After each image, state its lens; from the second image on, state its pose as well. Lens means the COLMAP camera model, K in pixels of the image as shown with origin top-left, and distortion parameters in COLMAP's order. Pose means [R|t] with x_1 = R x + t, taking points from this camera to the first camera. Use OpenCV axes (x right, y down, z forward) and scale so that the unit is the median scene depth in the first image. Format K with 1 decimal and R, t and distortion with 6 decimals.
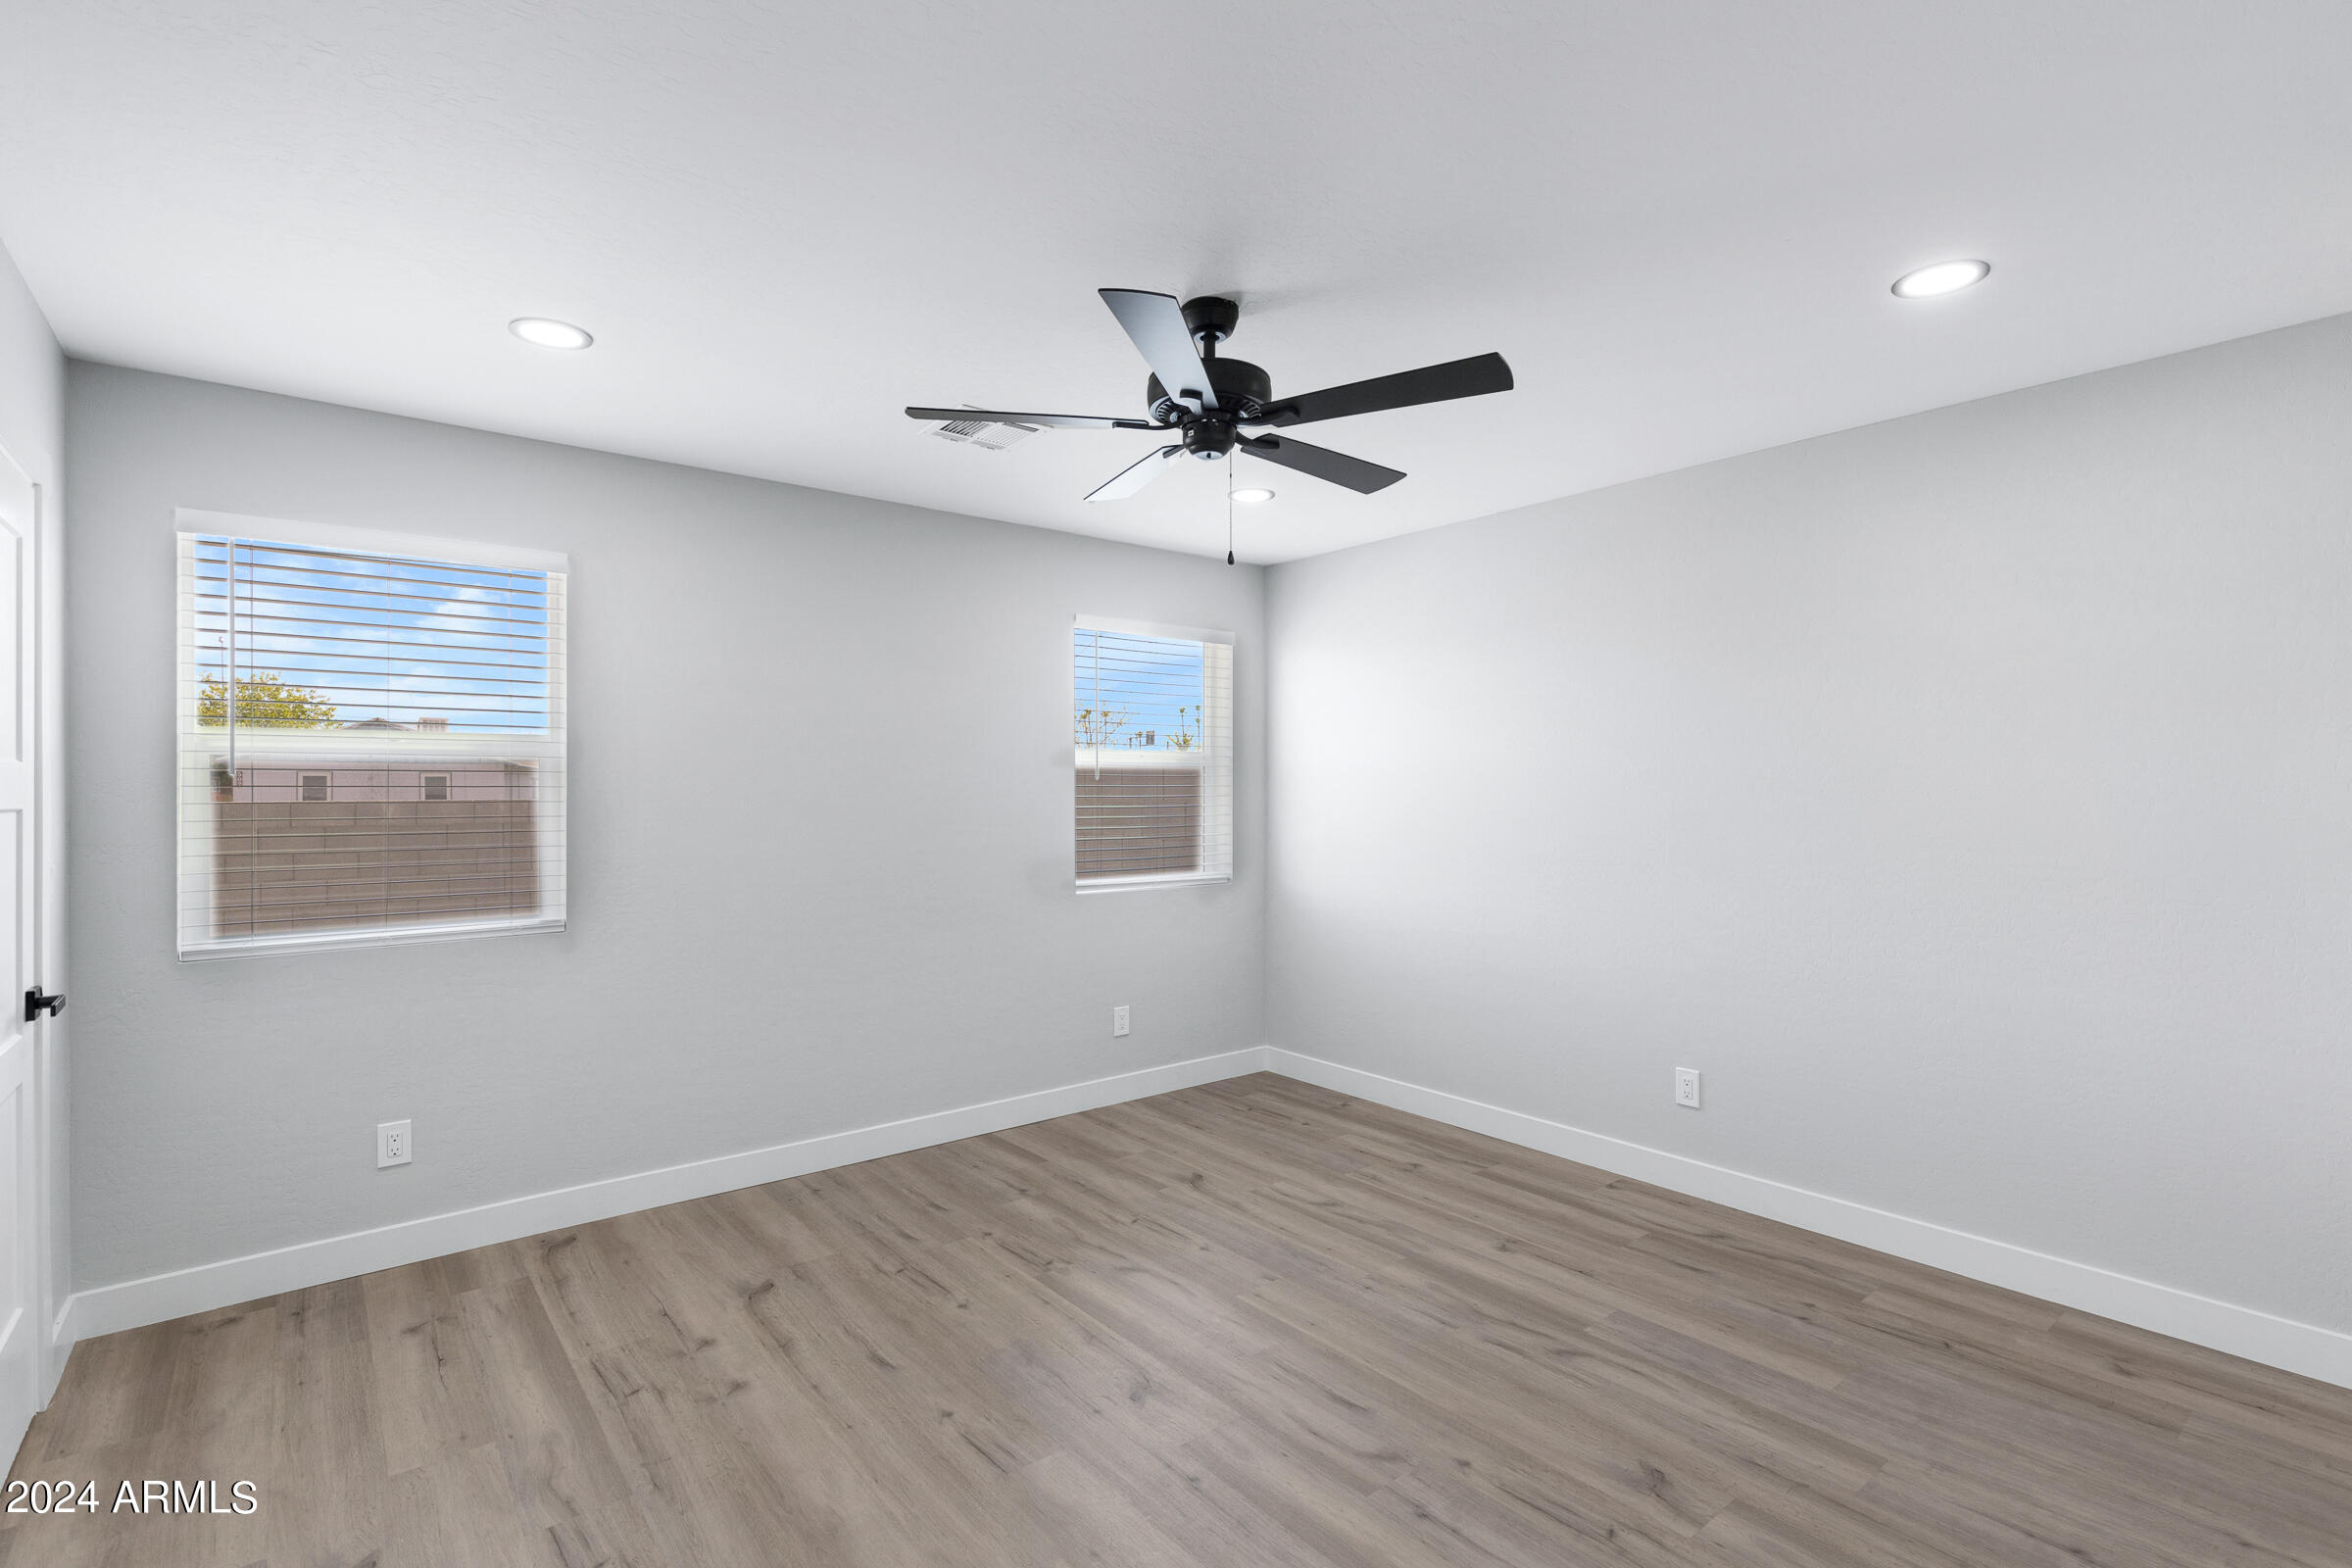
lens RADIAL K [[1113.2, 0, 1165.4], [0, 1113.2, 789.8], [0, 0, 1]] dist [0.004872, 0.000050]
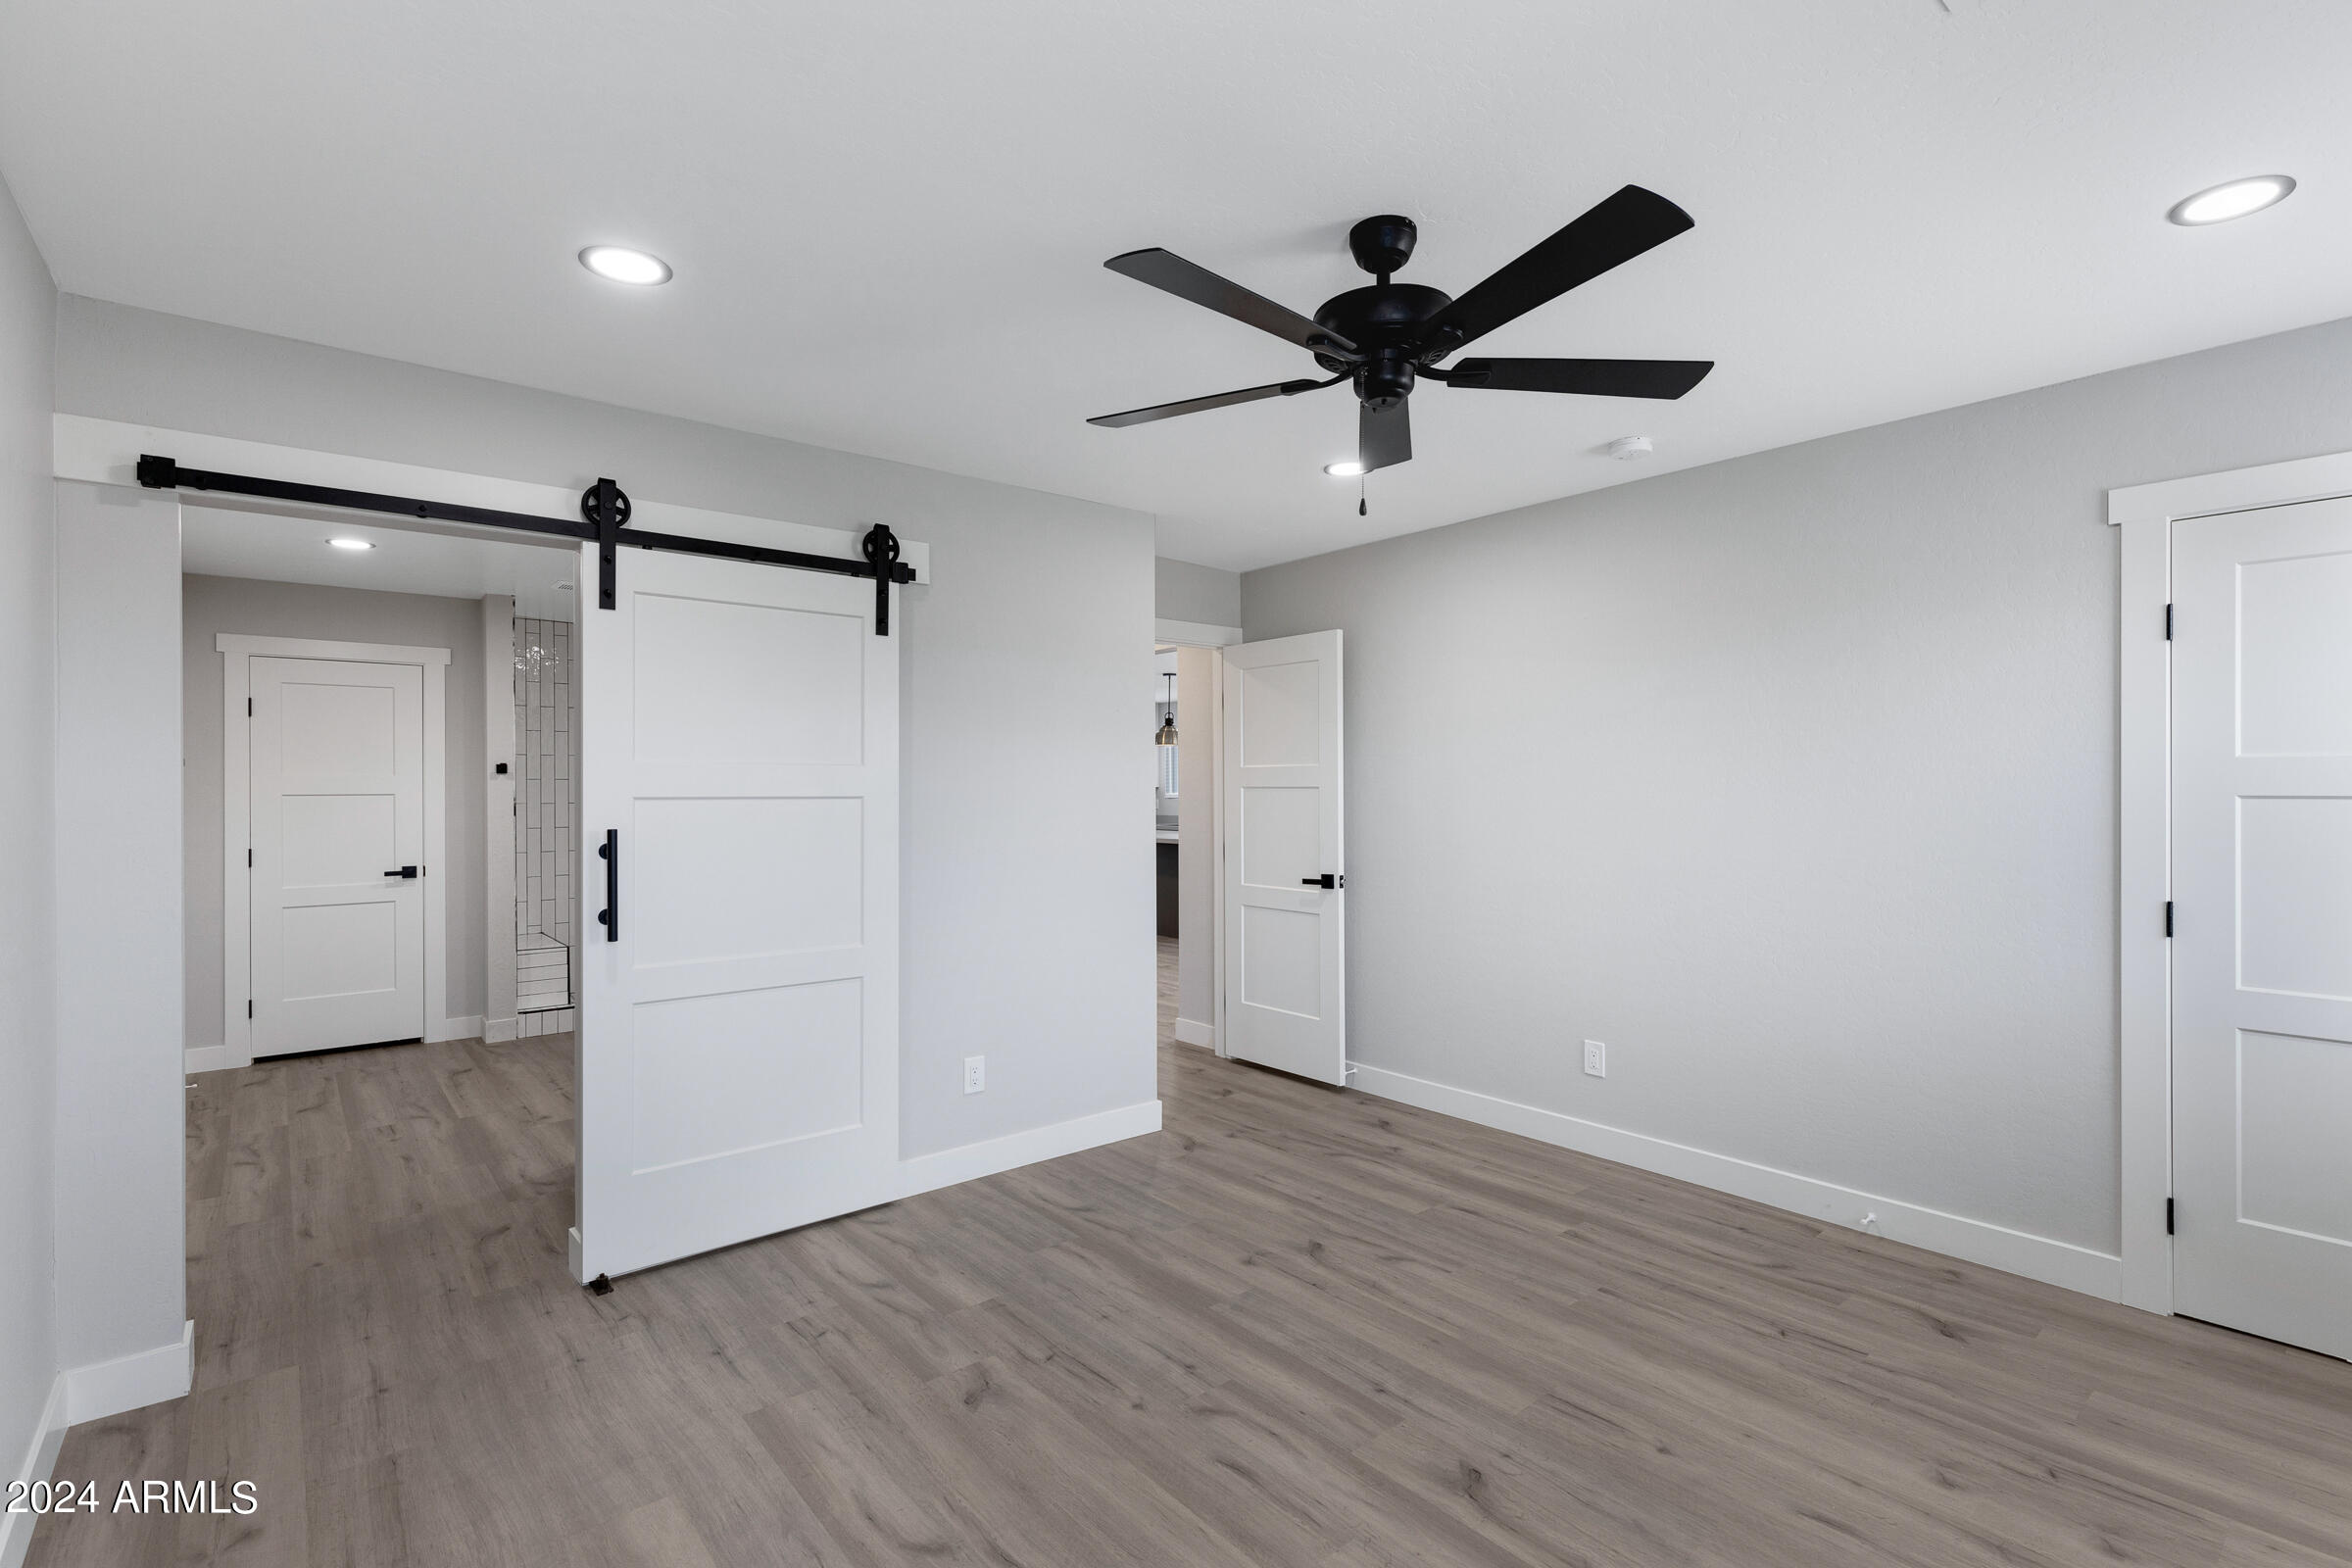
lens RADIAL K [[1113.2, 0, 1165.4], [0, 1113.2, 789.8], [0, 0, 1]] dist [0.004872, 0.000050]
pose [[-0.999822, 0.008431, -0.016904, 0.245652], [0.008403, 0.999963, 0.001767, -0.001365], [0.016918, 0.001625, -0.999856, 2.020305]]
